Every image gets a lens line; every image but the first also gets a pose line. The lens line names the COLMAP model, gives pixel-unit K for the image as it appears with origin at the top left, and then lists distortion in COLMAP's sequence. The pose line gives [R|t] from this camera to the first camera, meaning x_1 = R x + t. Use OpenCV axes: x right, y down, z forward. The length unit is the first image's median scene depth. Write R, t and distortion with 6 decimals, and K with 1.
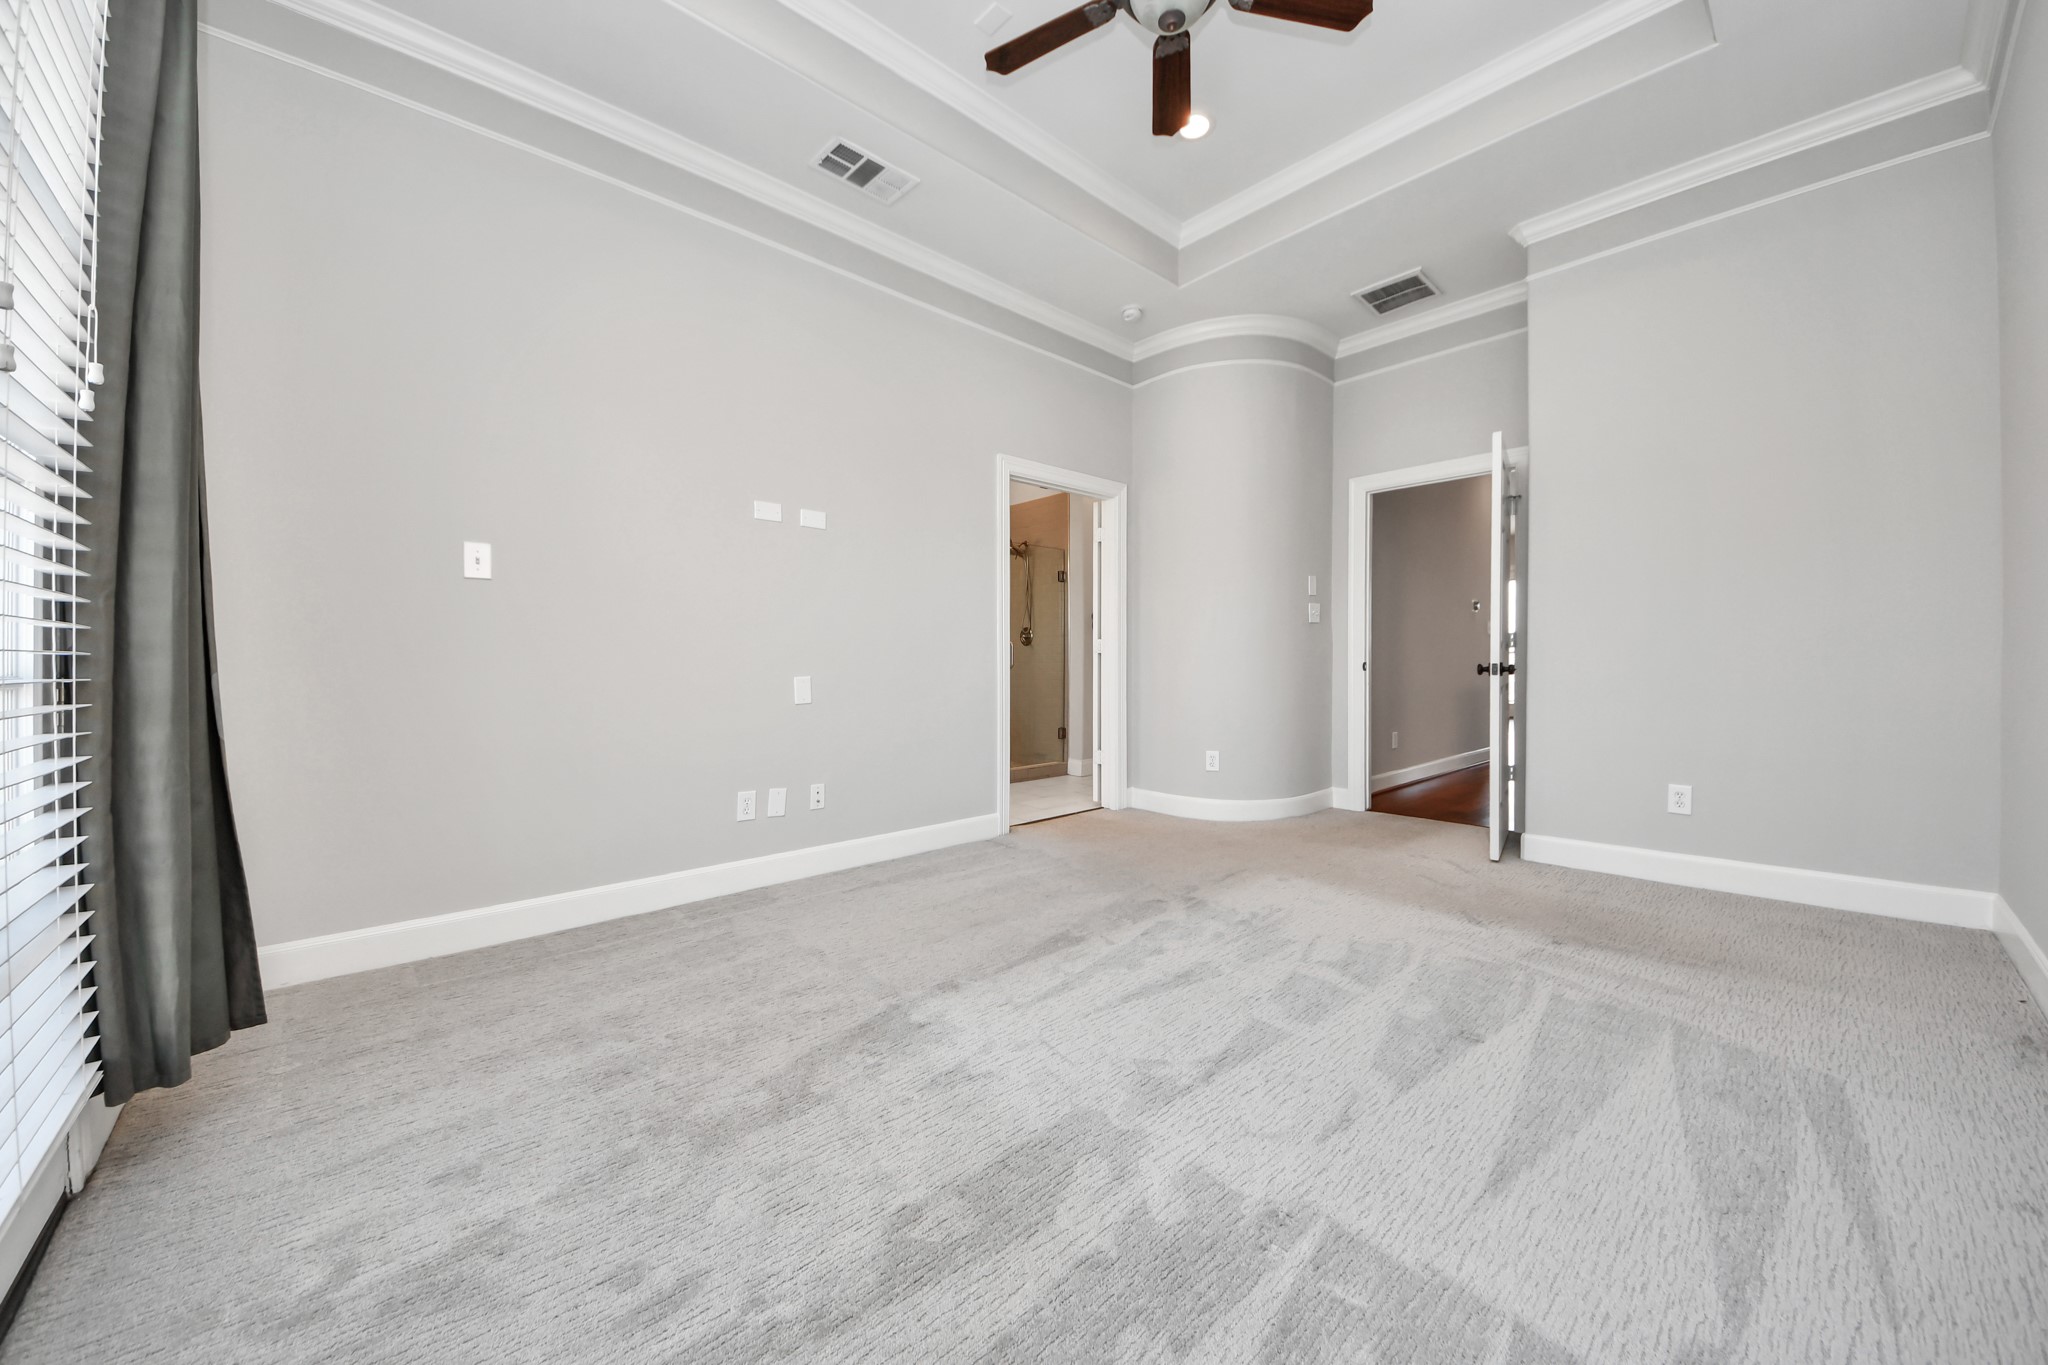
lens RADIAL K [[739.5, 0, 1031.2], [0, 739.5, 662.4], [0, 0, 1]] dist [0.001601, -0.000364]
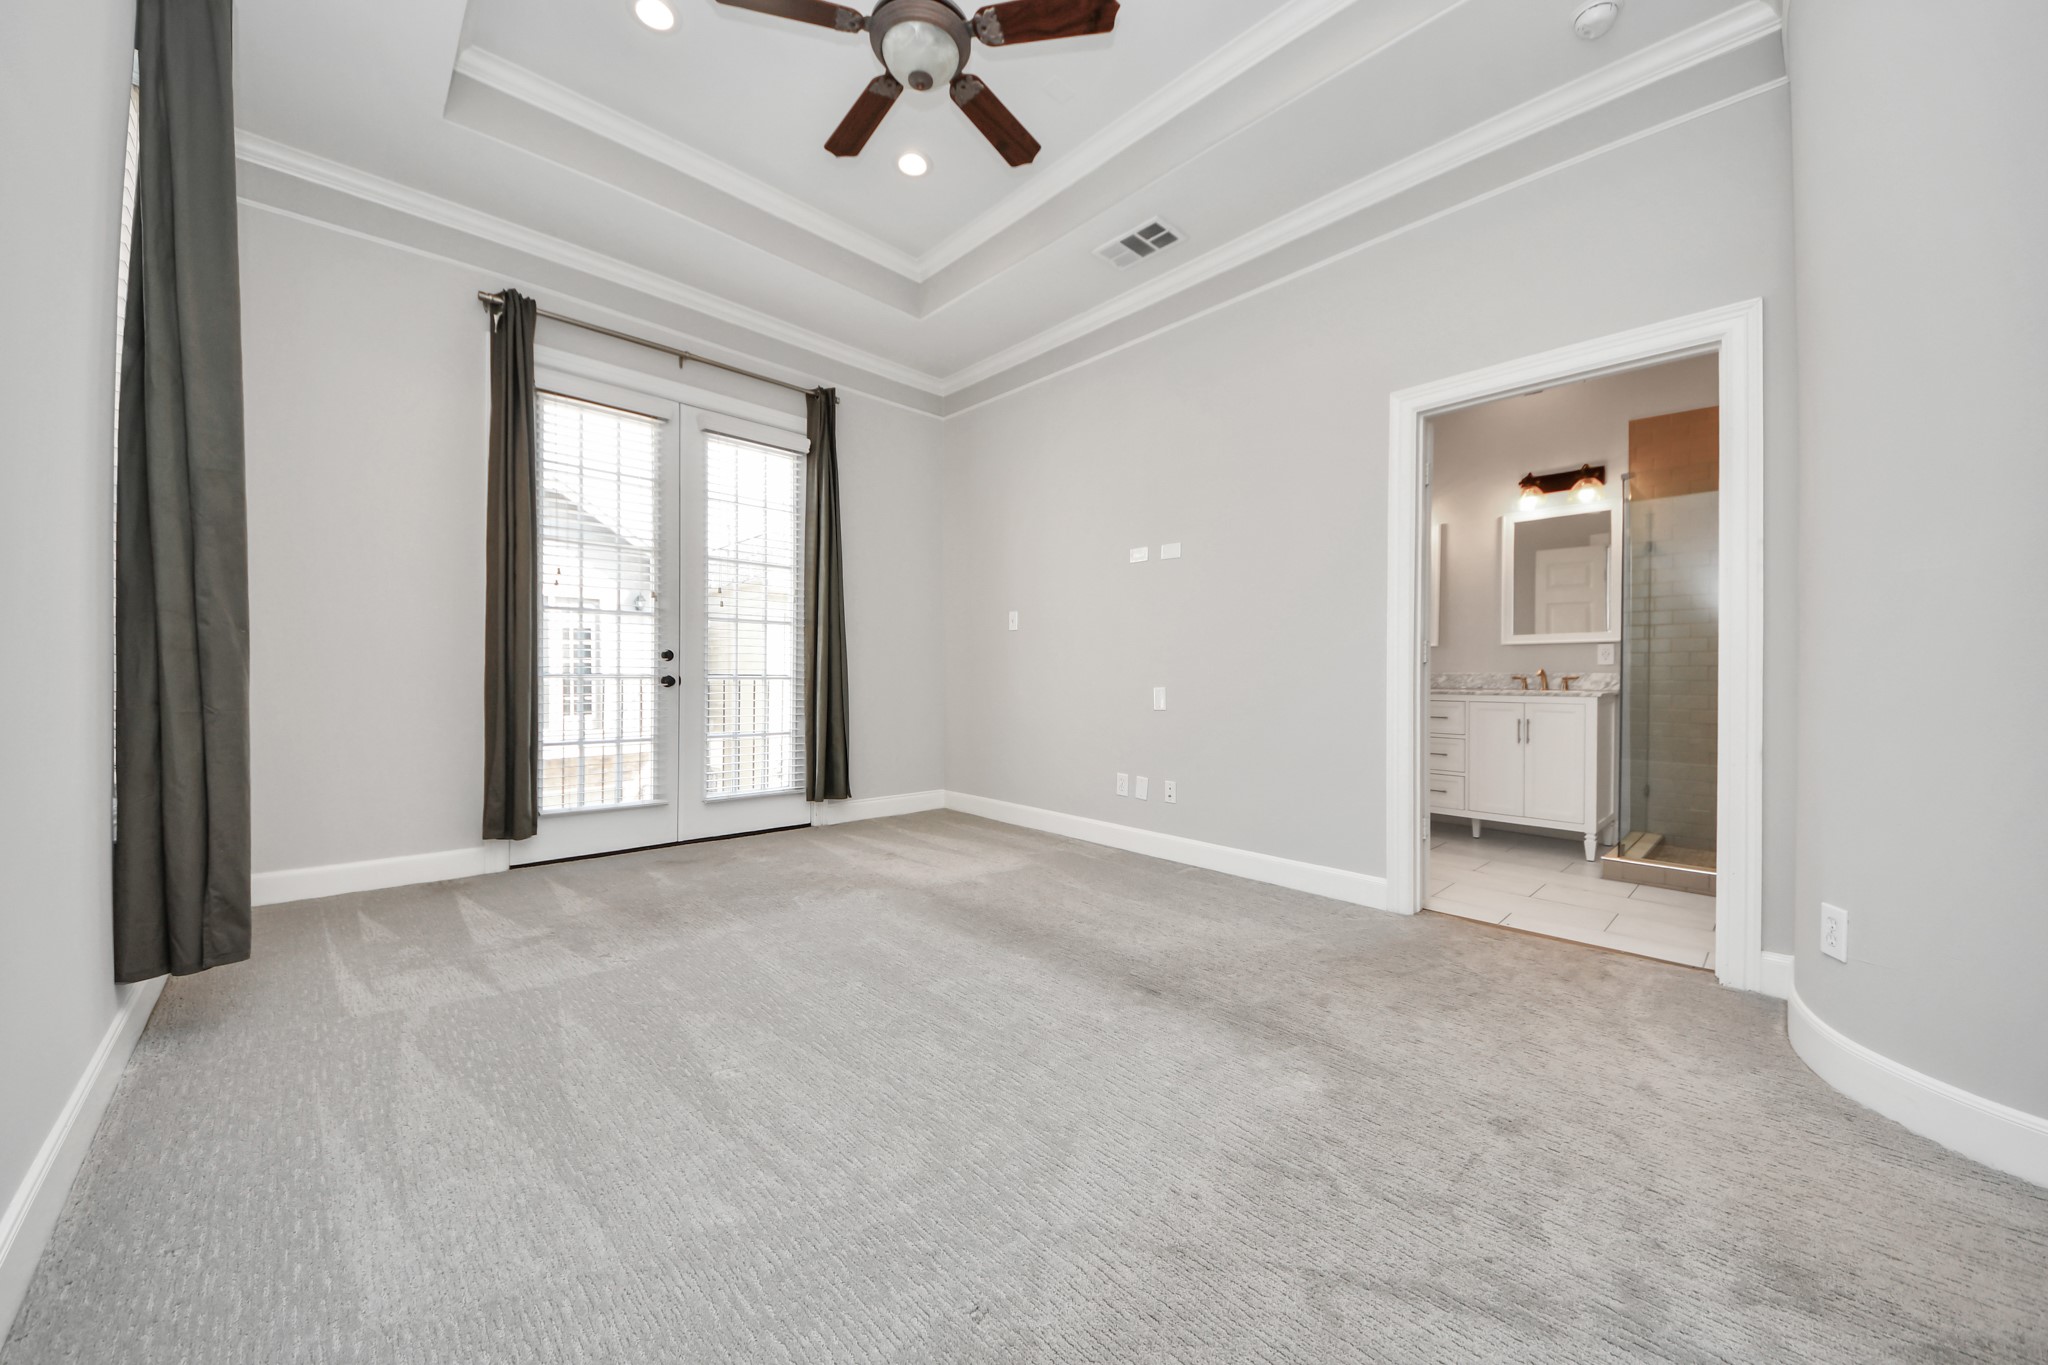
lens RADIAL K [[739.5, 0, 1033.1], [0, 739.5, 684.4], [0, 0, 1]] dist [0.001601, -0.000364]
pose [[0.003745, 0.011472, -0.999927, 0.886623], [-0.006749, 0.999912, 0.011446, 0.002332], [0.999970, 0.006706, 0.003822, 0.803396]]
